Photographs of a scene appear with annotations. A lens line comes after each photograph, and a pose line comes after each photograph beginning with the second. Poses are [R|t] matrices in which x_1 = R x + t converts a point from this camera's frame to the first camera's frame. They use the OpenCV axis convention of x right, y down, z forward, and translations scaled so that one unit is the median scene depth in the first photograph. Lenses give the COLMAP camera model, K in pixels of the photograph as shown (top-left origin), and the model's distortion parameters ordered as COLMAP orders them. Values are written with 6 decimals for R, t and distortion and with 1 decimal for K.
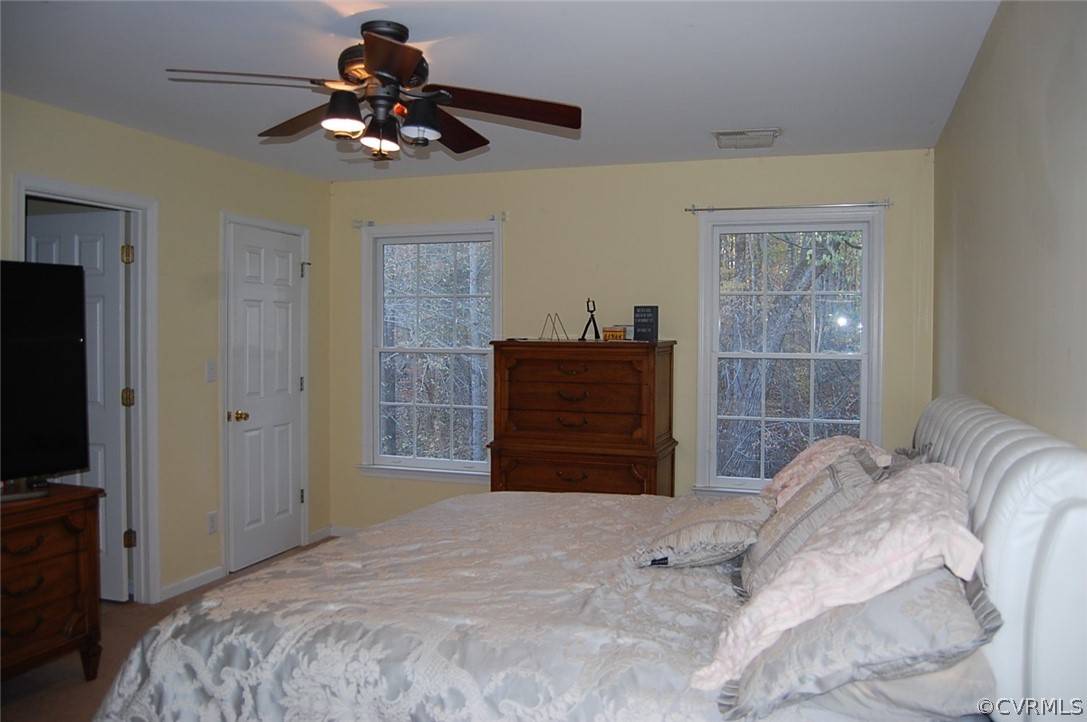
lens RADIAL K [[853.9, 0, 538.9], [0, 853.9, 357.0], [0, 0, 1]] dist [-0.099095, 0.047689]
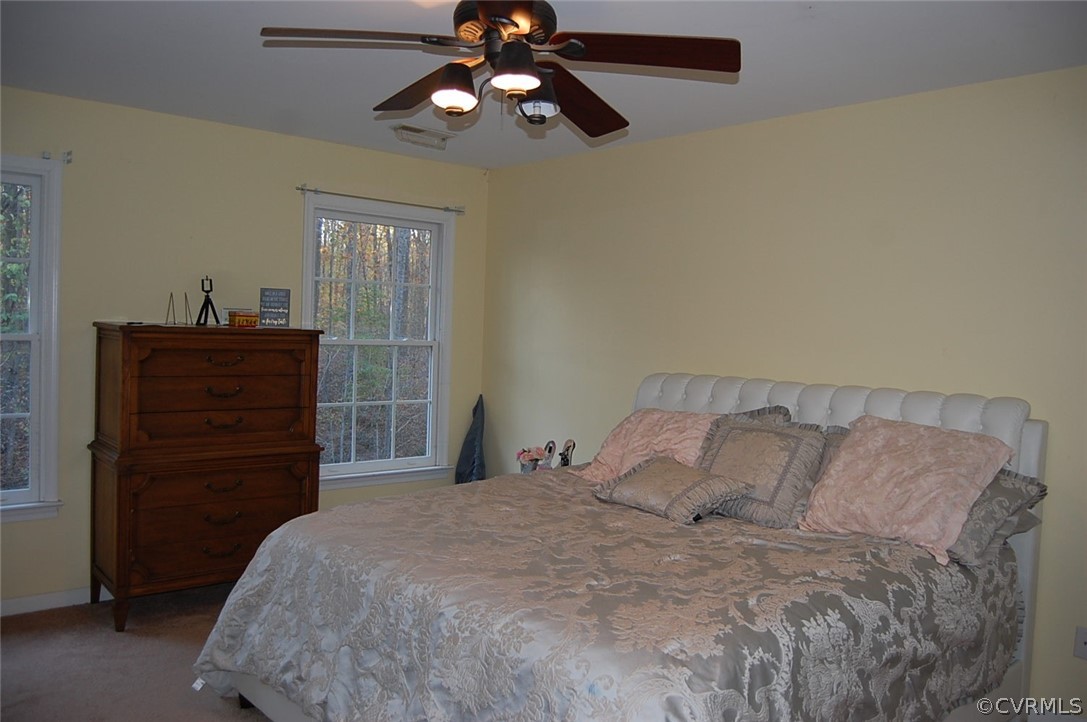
lens RADIAL K [[853.9, 0, 538.8], [0, 853.9, 362.8], [0, 0, 1]] dist [-0.099095, 0.047689]
pose [[0.470853, -0.028162, 0.881762, -0.549558], [-0.000723, 0.999478, 0.032308, -0.010383], [-0.882212, -0.015850, 0.470586, 0.329719]]
